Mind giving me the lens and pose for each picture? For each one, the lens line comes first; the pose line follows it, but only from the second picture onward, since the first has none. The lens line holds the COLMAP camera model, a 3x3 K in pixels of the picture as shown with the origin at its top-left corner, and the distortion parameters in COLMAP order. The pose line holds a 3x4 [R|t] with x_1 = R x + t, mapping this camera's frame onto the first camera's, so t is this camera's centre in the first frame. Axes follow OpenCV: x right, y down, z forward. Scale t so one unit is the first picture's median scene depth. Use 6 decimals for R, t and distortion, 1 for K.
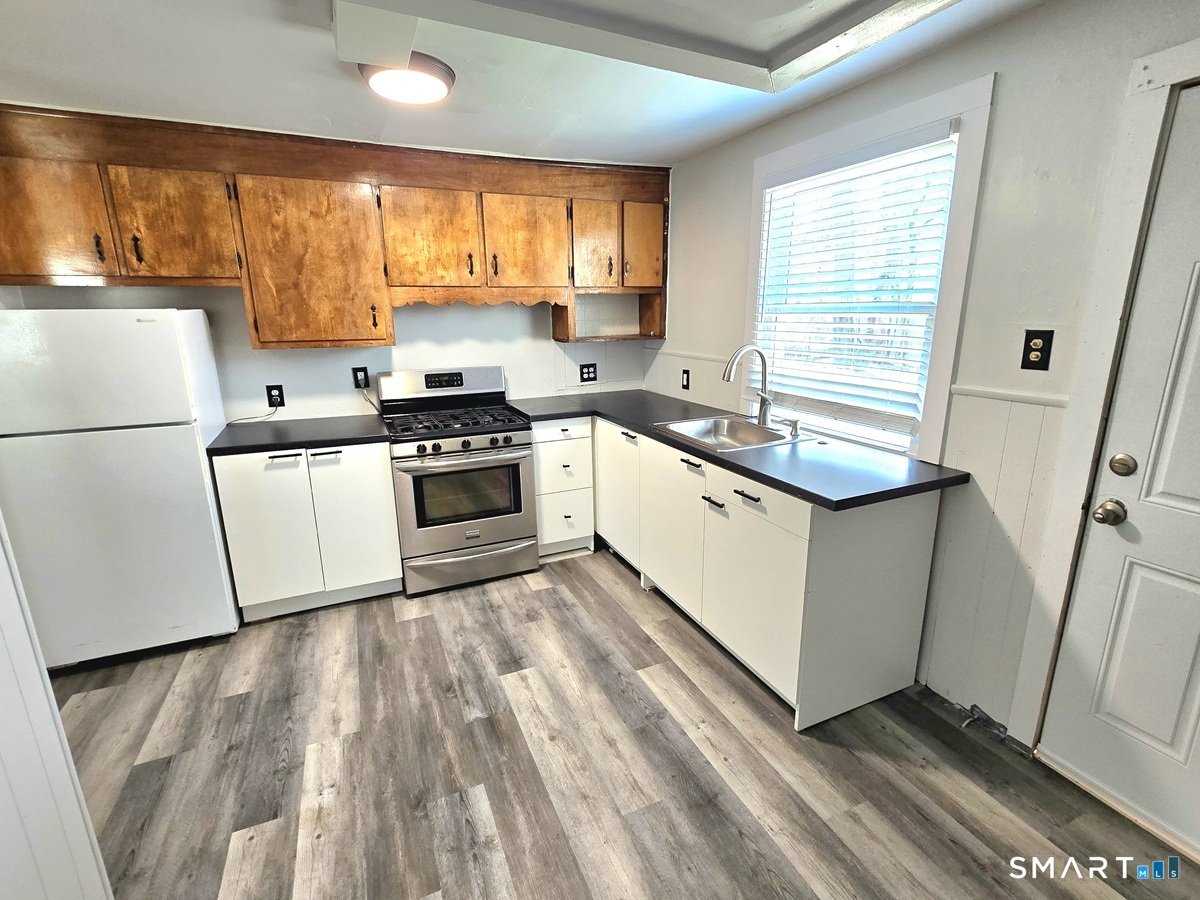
lens RADIAL K [[556.9, 0, 601.5], [0, 556.9, 446.5], [0, 0, 1]] dist [0.005382, 0.000307]
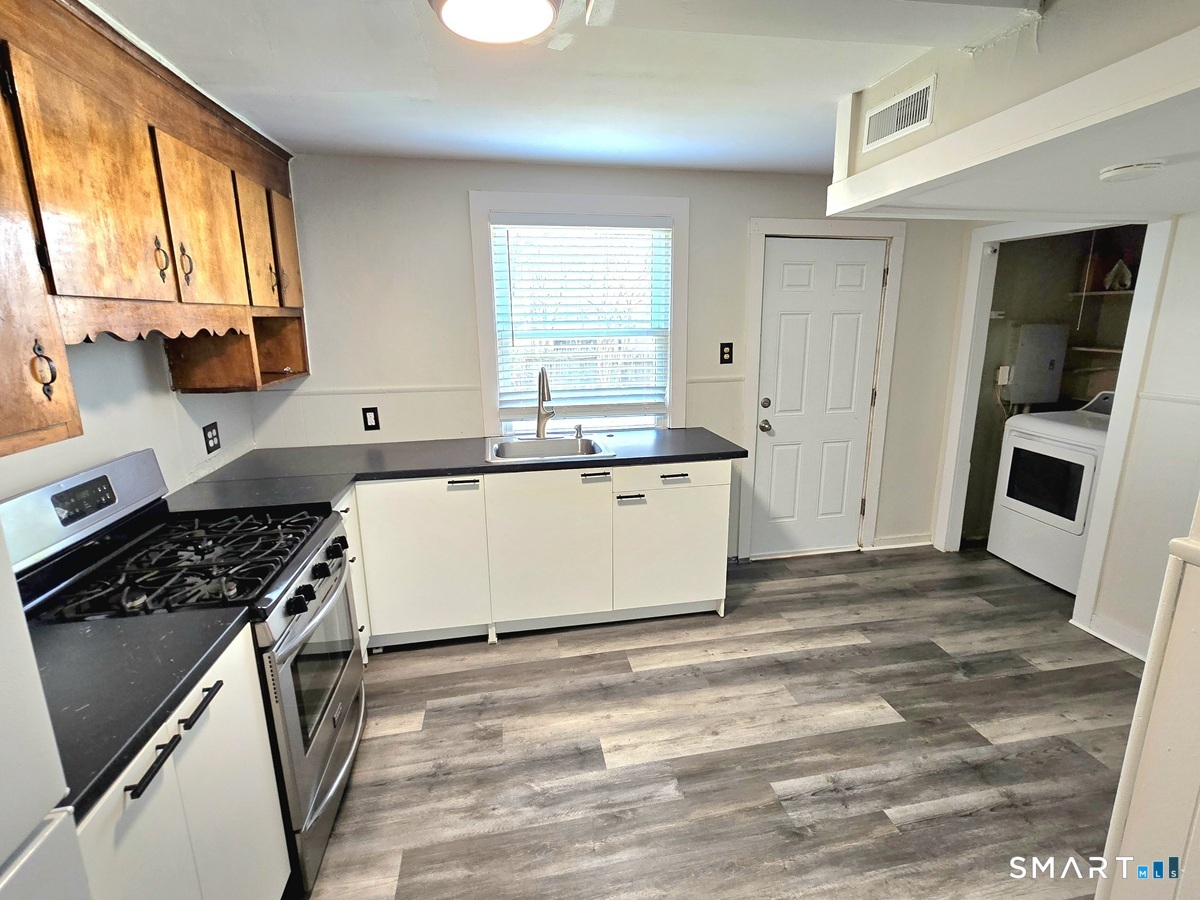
lens RADIAL K [[570.5, 0, 603.0], [0, 570.5, 449.2], [0, 0, 1]] dist [0.000560, 0.000377]
pose [[0.246332, -0.207734, 0.946661, -0.955136], [0.241631, 0.959080, 0.147584, -0.192711], [-0.938582, 0.192388, 0.286447, 0.700730]]
